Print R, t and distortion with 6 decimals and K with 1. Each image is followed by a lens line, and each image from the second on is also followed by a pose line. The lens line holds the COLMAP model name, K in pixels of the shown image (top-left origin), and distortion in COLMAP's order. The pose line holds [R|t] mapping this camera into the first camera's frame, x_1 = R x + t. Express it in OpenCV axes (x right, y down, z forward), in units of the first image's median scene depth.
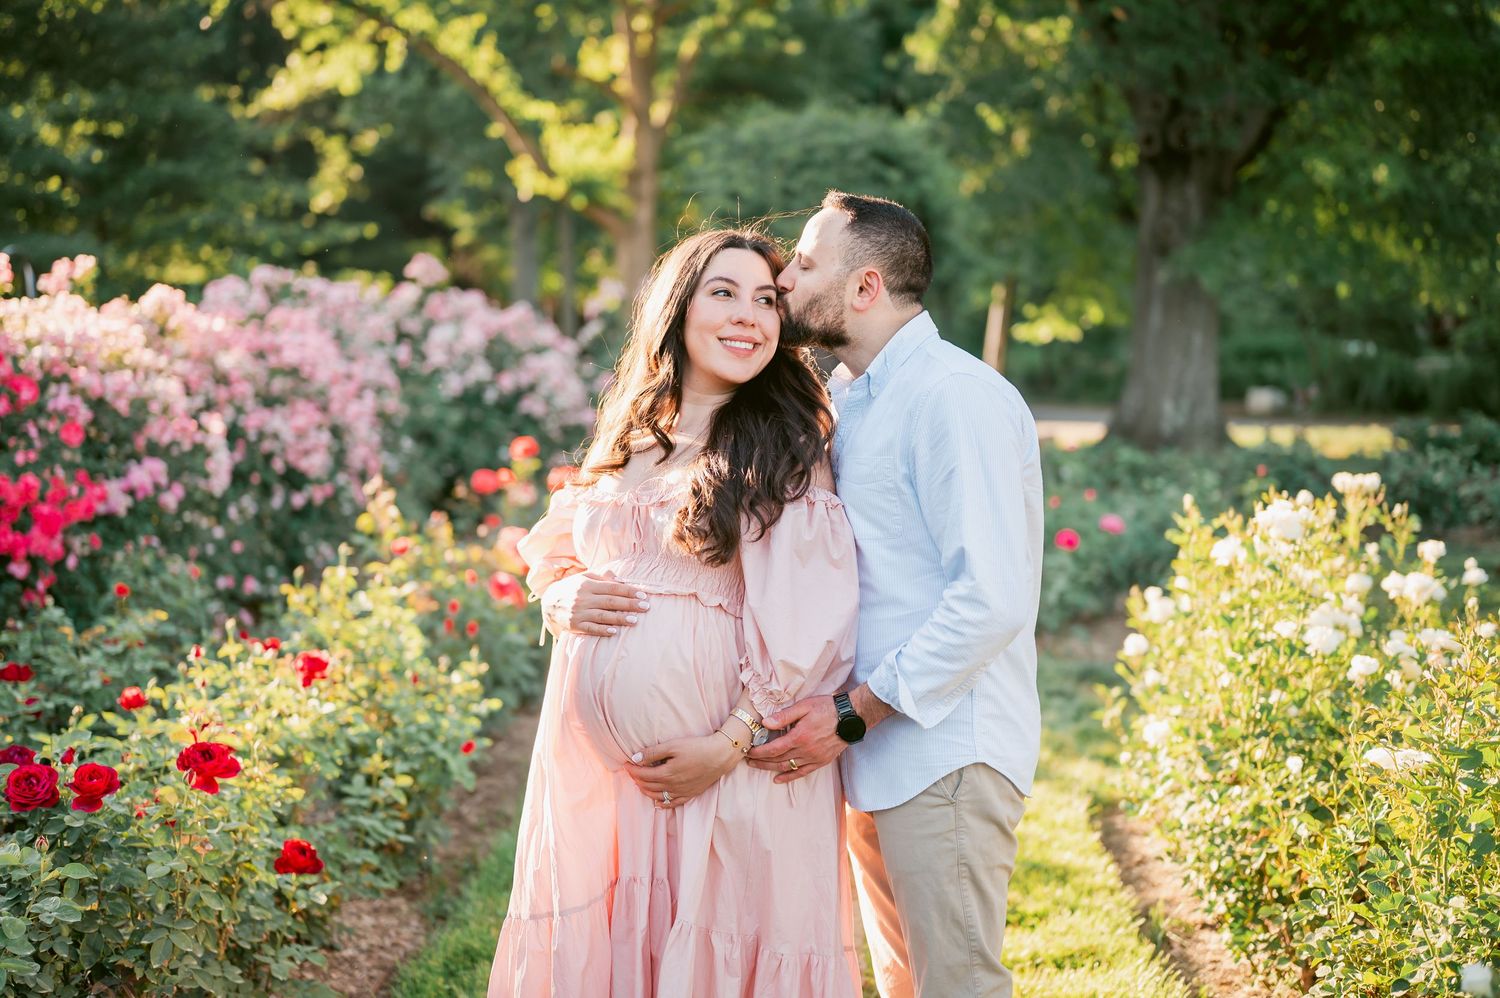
lens RADIAL K [[2193.2, 0, 725.3], [0, 2193.2, 494.7], [0, 0, 1]] dist [0.024080, -0.062531]
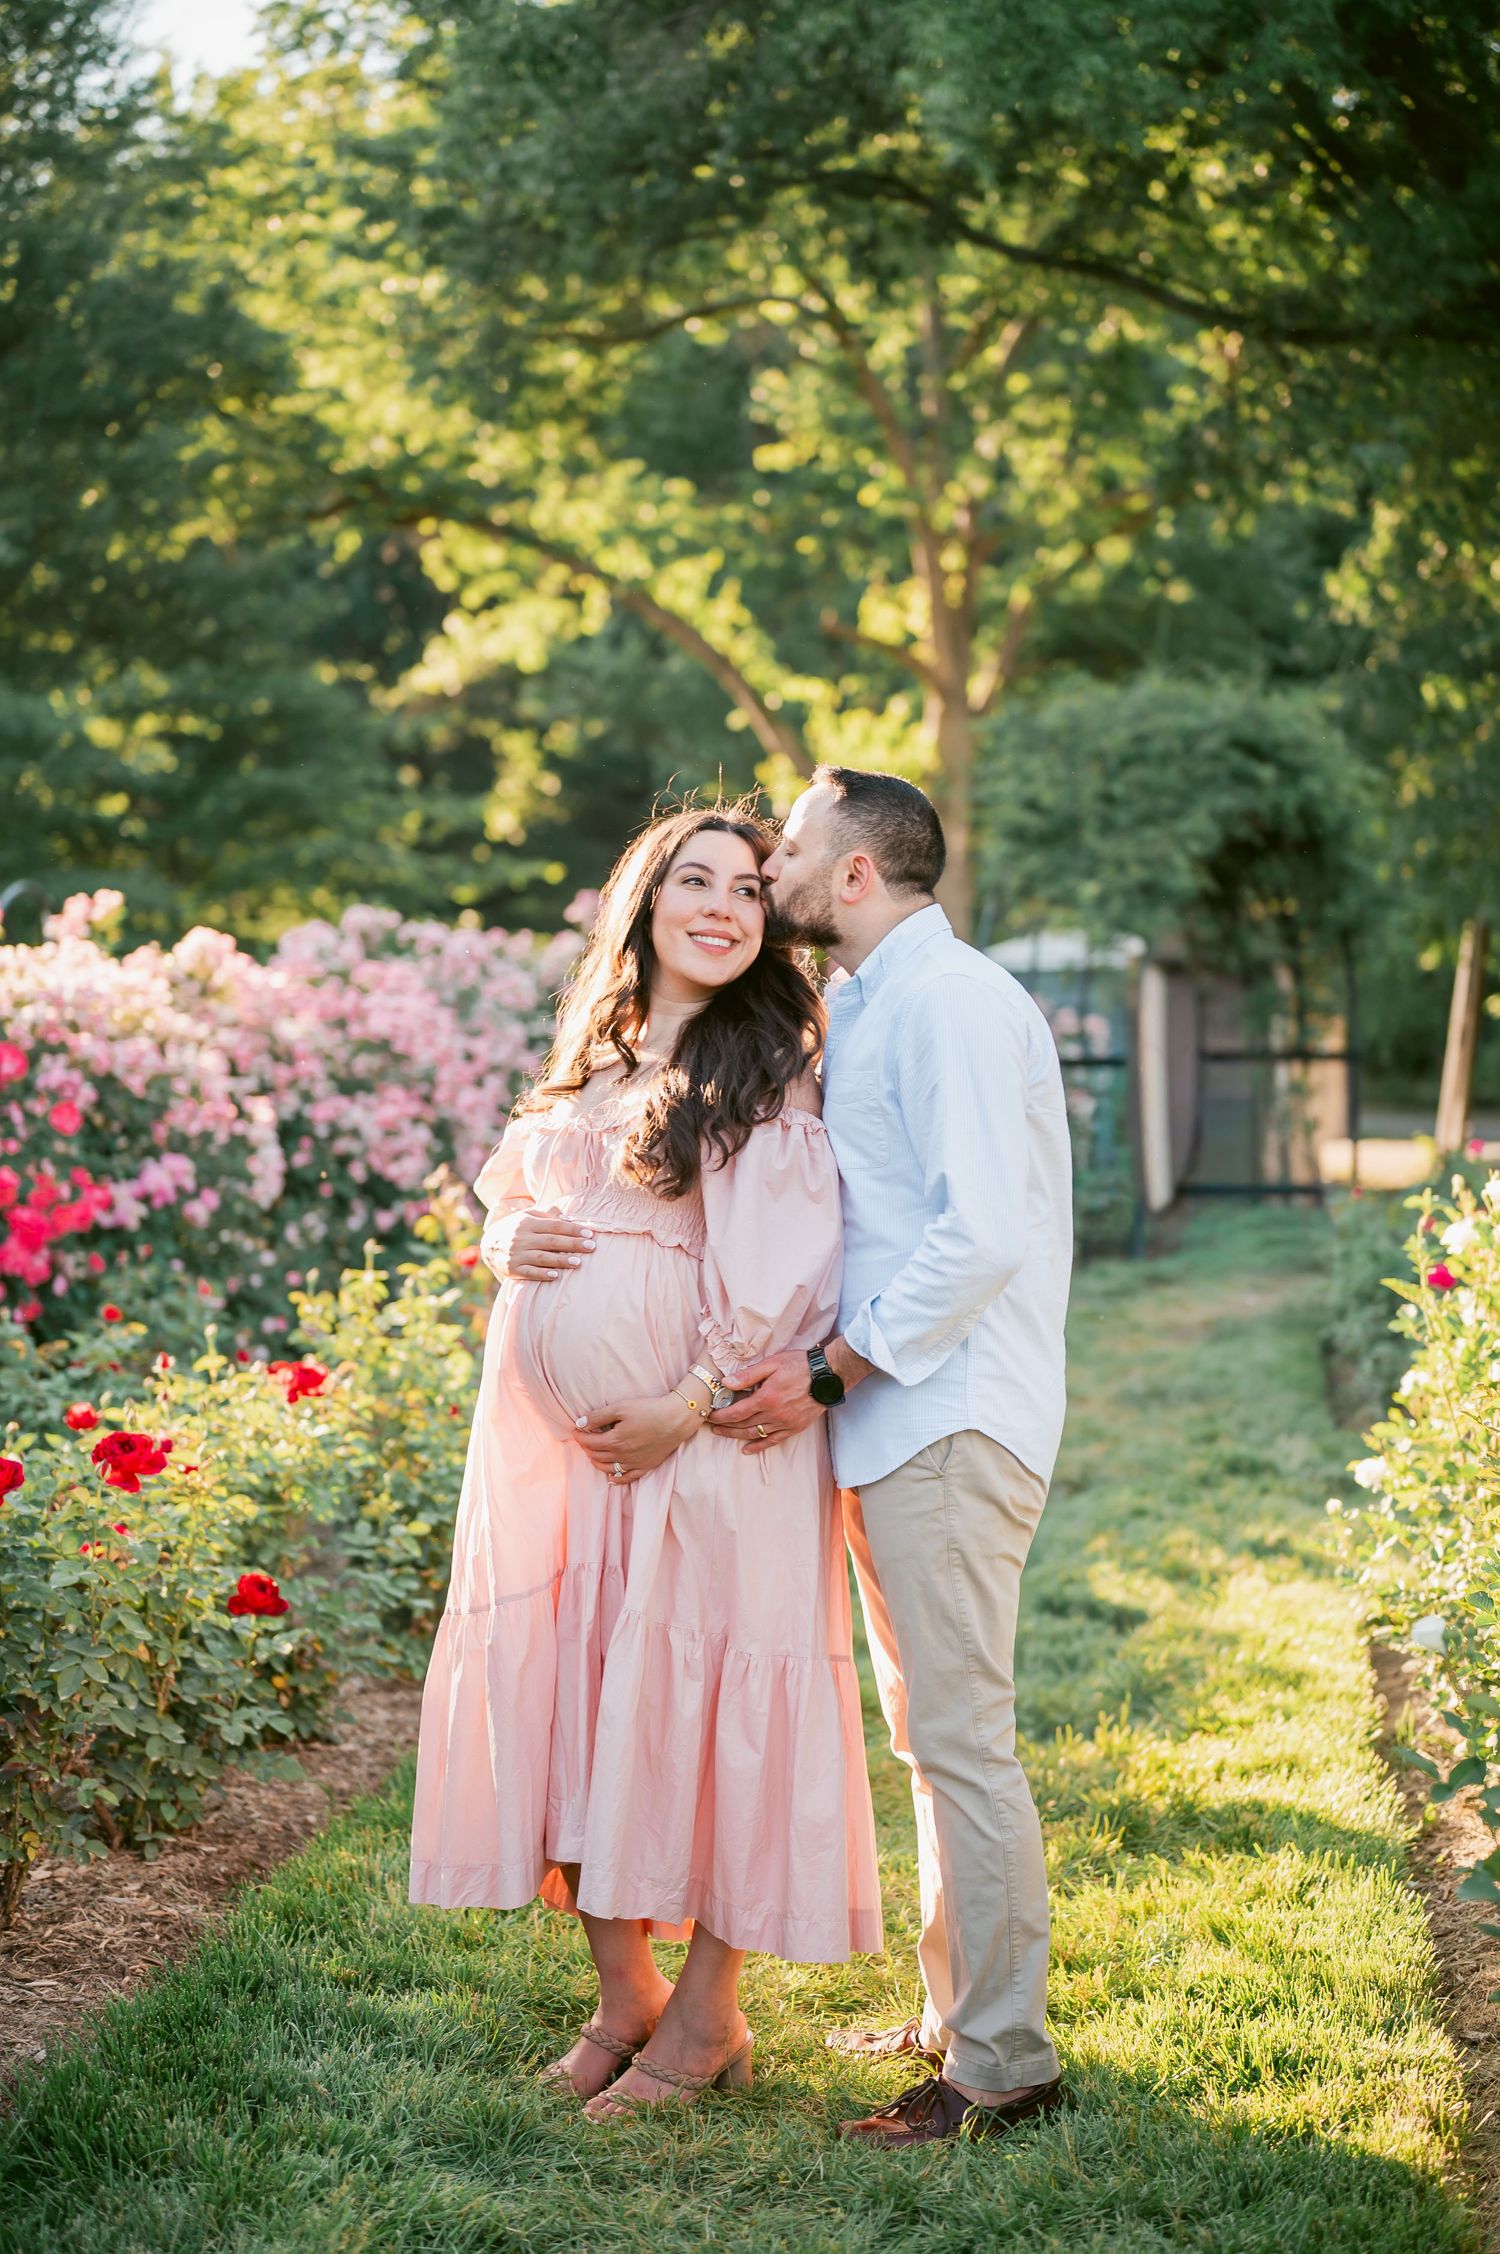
lens RADIAL K [[3286.7, 0, 750.0], [0, 3286.7, 1127.0], [0, 0, 1]] dist [0.023009, -0.080684]
pose [[0.994147, 0.000781, -0.108029, 0.050213], [-0.005197, 0.999162, -0.040605, 0.017194], [0.107906, 0.040929, 0.993318, -0.083498]]
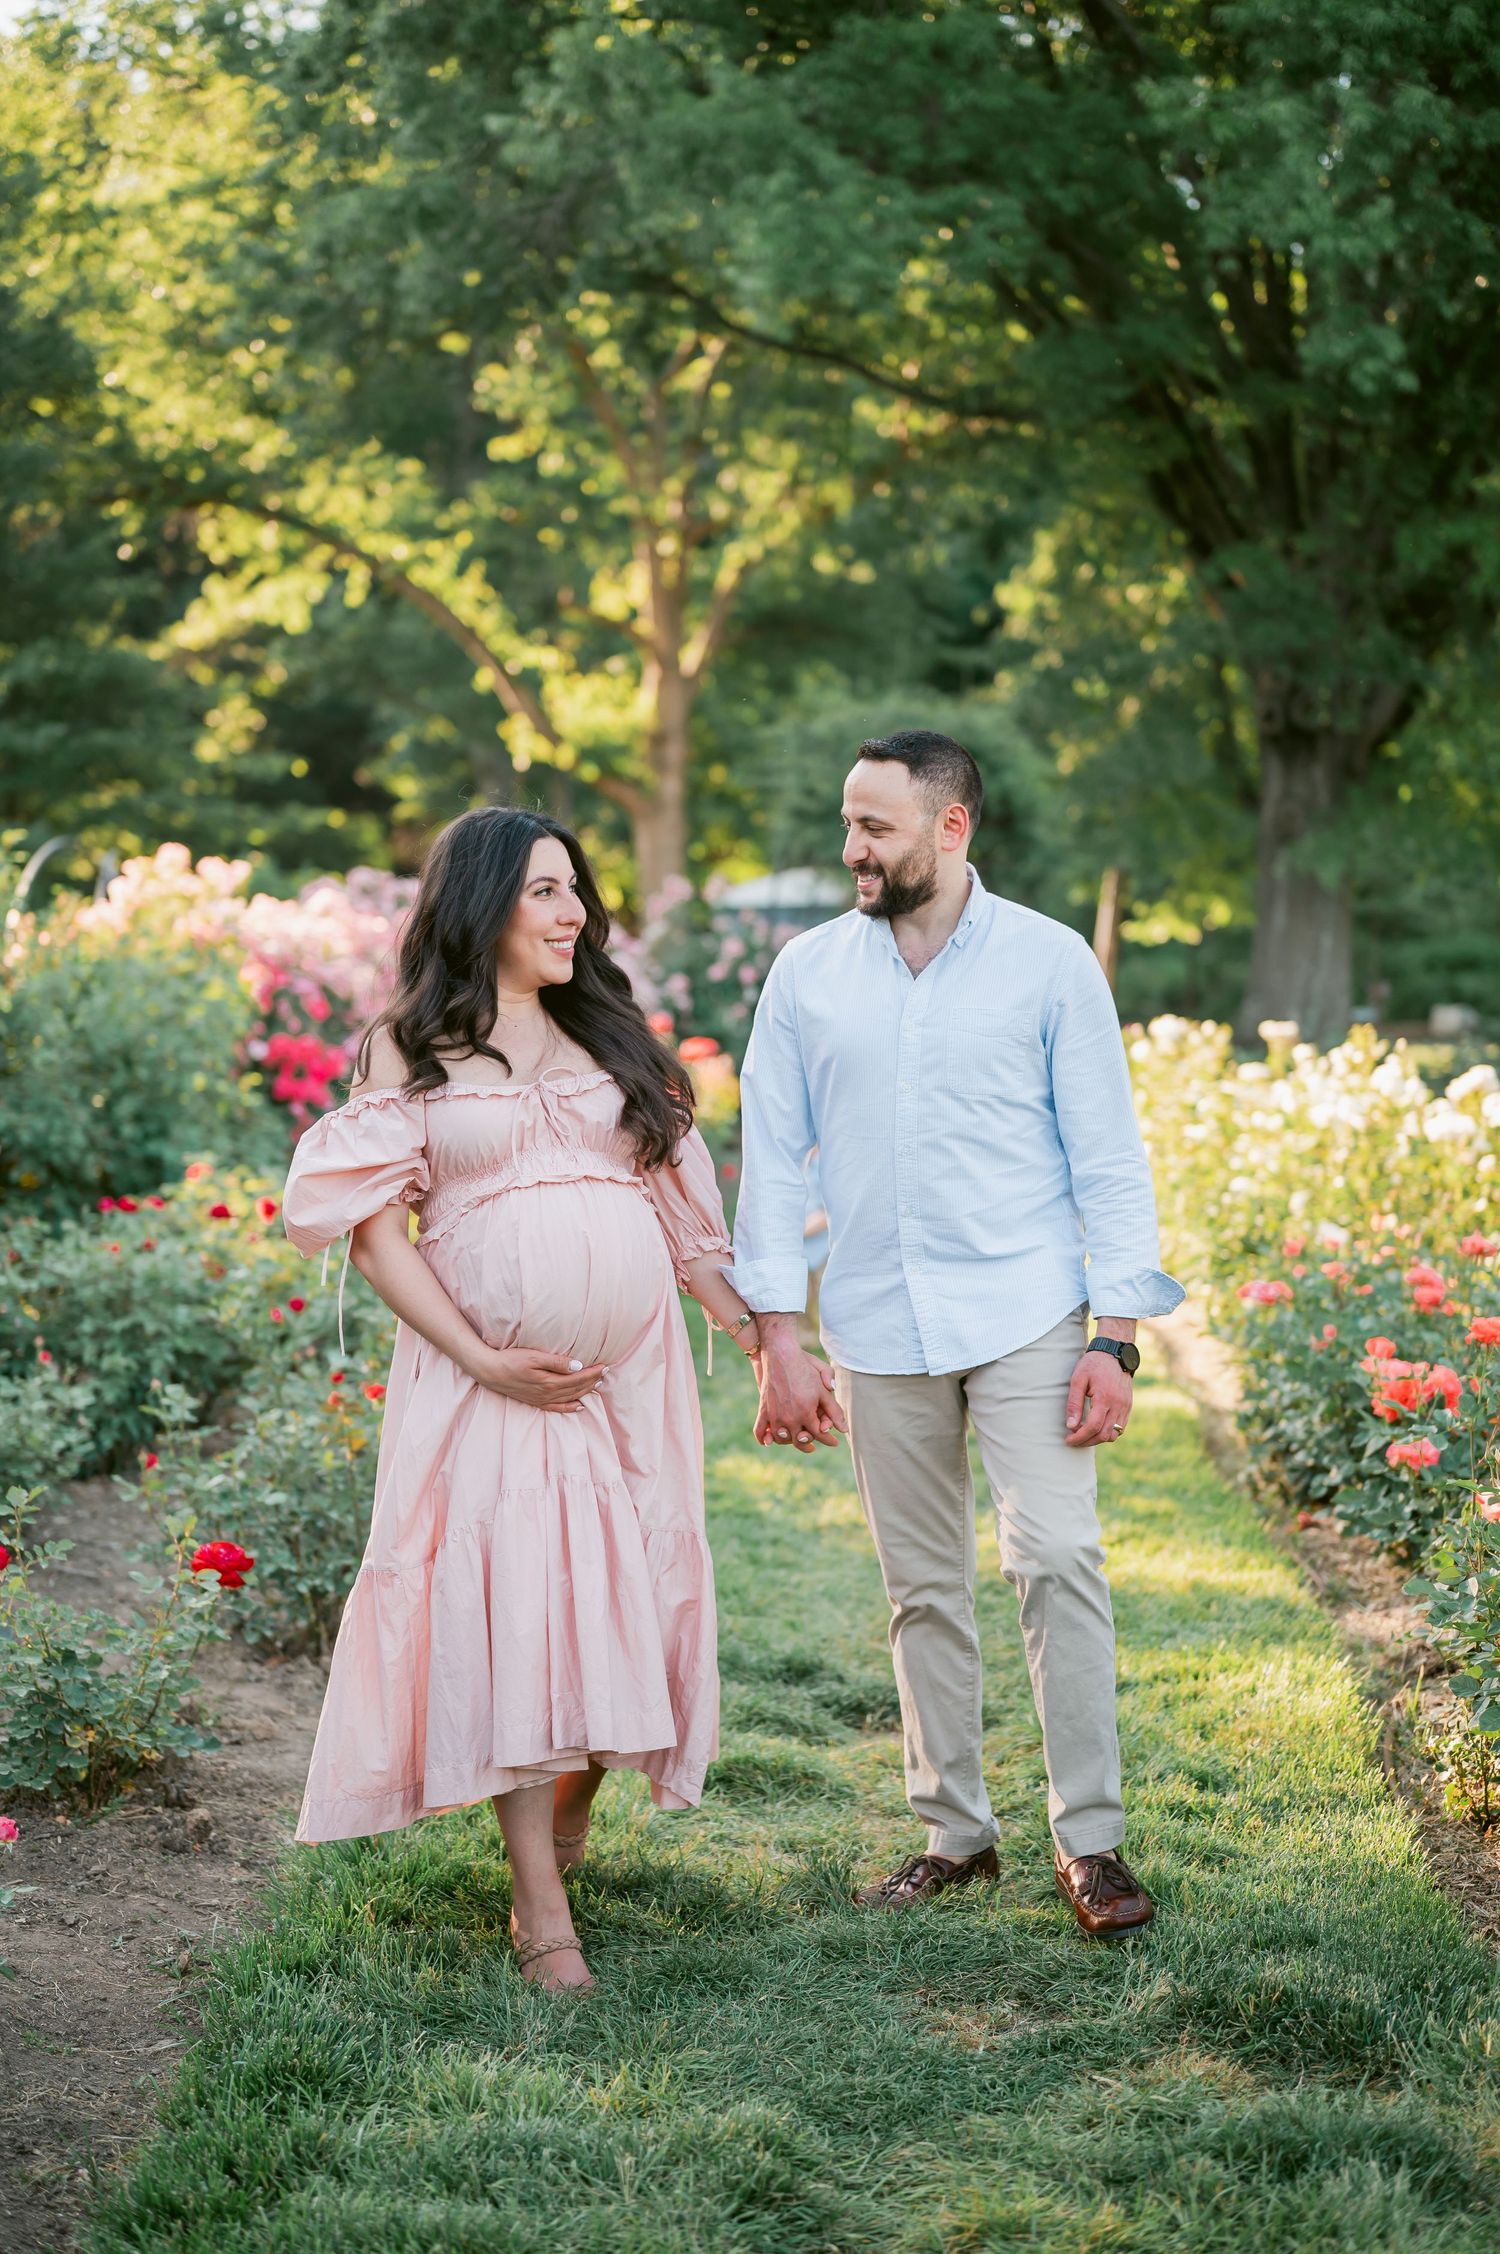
lens RADIAL K [[3157.4, 0, 644.9], [0, 3157.4, 1285.6], [0, 0, 1]] dist [-0.016423, -0.025916]
pose [[0.999450, 0.000579, -0.033143, -0.041442], [0.000600, 0.999368, 0.035543, 0.057930], [0.033142, -0.035544, 0.998818, -0.729623]]
